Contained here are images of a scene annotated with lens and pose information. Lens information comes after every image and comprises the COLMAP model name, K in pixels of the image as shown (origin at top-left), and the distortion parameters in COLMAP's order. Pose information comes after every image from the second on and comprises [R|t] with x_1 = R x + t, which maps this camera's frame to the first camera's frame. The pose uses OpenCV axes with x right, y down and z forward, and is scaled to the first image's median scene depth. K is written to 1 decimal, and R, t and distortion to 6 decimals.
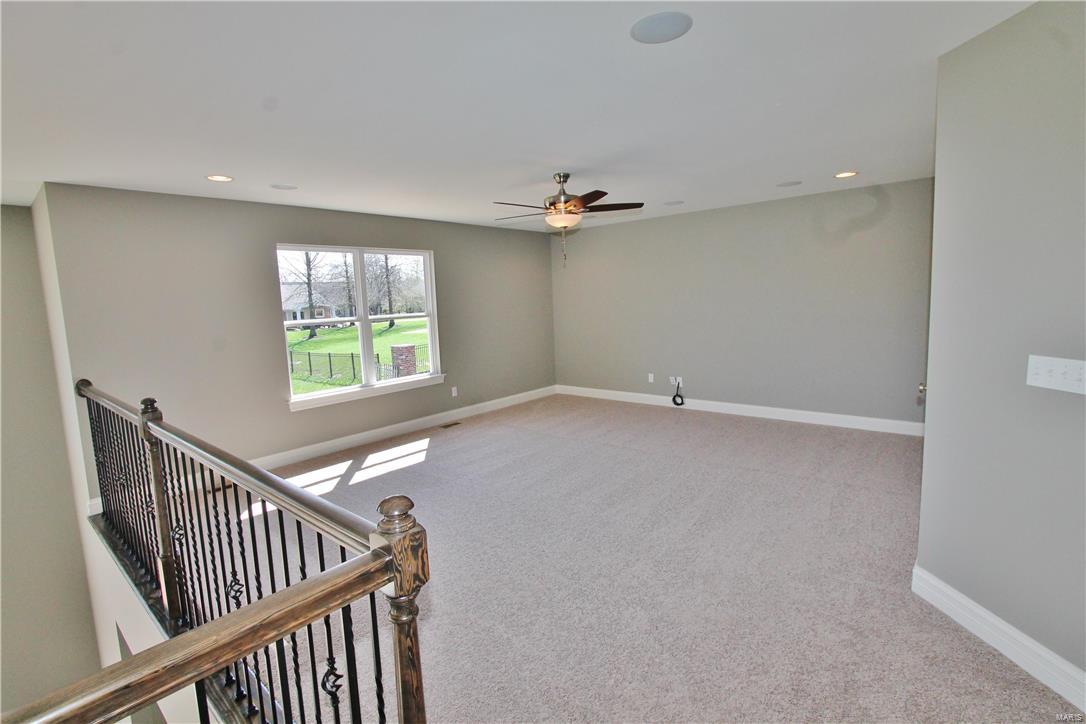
lens RADIAL K [[508.9, 0, 536.8], [0, 508.9, 360.3], [0, 0, 1]] dist [-0.013976, 0.003280]
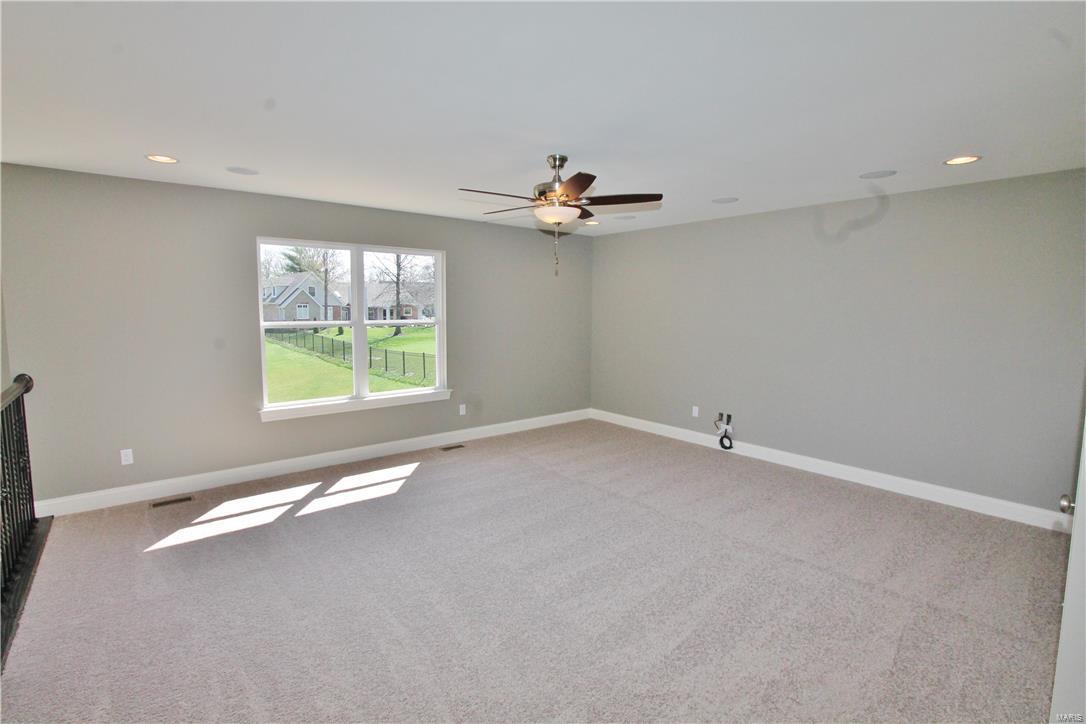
lens RADIAL K [[508.9, 0, 537.0], [0, 508.9, 360.0], [0, 0, 1]] dist [-0.013976, 0.003280]
pose [[0.983871, 0.065832, -0.166328, 0.127175], [-0.068213, 0.997633, -0.008639, -0.031130], [0.165365, 0.019846, 0.986033, 0.166286]]
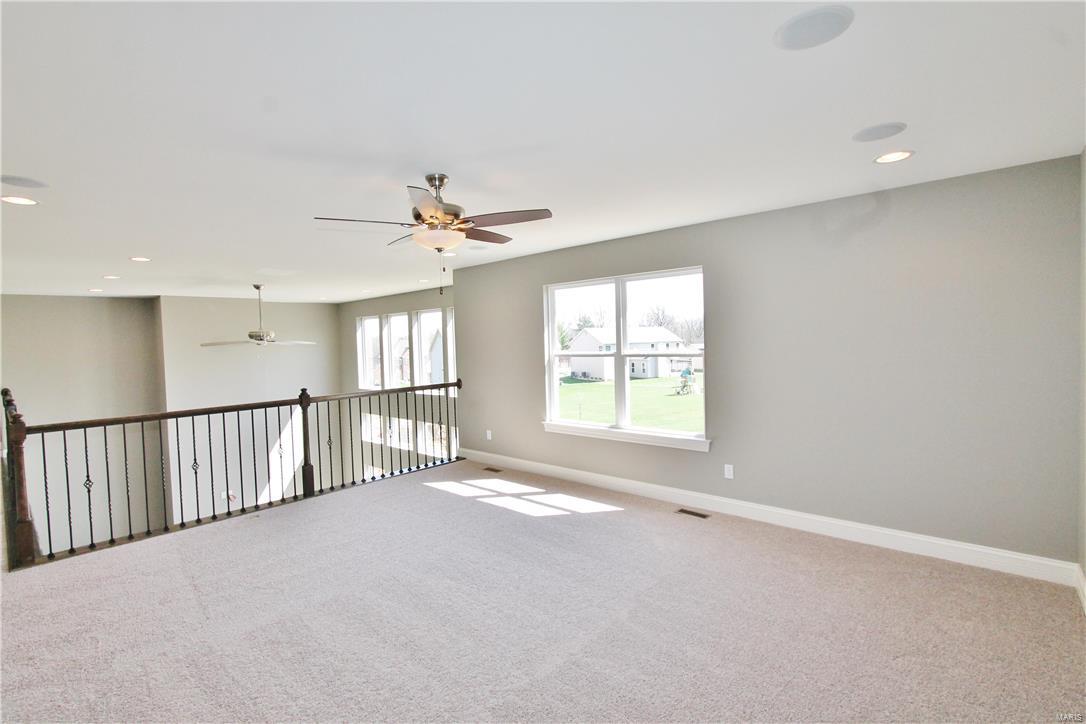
lens RADIAL K [[508.9, 0, 533.0], [0, 508.9, 359.9], [0, 0, 1]] dist [-0.013976, 0.003280]
pose [[-0.016482, 0.085391, -0.996211, 0.578649], [-0.092157, 0.991976, 0.086552, -0.138297], [0.995608, 0.093235, -0.008480, 0.861514]]
